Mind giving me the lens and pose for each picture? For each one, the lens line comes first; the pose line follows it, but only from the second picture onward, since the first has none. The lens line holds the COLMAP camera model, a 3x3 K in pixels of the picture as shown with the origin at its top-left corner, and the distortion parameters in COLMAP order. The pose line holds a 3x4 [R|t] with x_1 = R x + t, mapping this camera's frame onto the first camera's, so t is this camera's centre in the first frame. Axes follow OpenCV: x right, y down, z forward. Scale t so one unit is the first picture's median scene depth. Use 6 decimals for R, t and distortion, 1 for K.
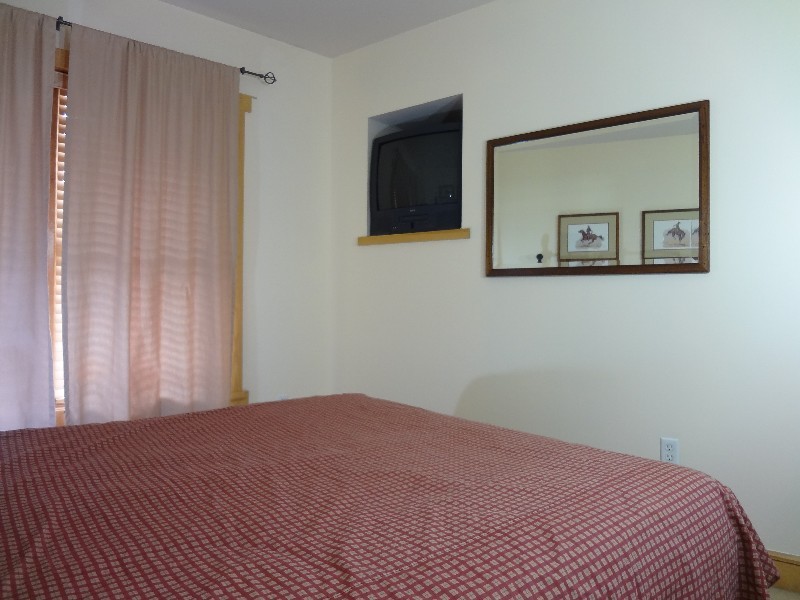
lens RADIAL K [[557.3, 0, 402.0], [0, 557.3, 301.8], [0, 0, 1]] dist [-0.034678, -0.003889]
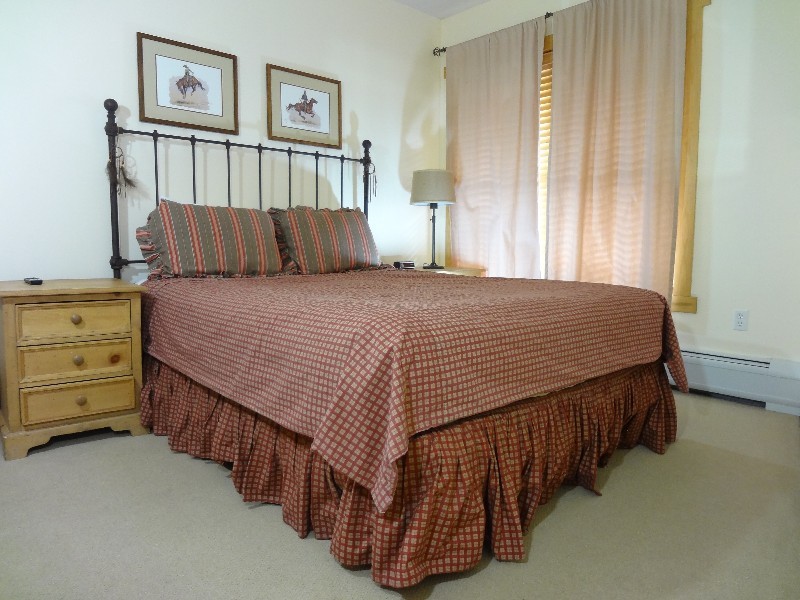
lens RADIAL K [[557.3, 0, 402.0], [0, 557.3, 301.8], [0, 0, 1]] dist [-0.034678, -0.003889]
pose [[0.027161, 0.089236, -0.995640, 0.785459], [-0.001430, 0.996010, 0.089230, 0.095503], [0.999630, -0.001000, 0.027180, 0.516152]]
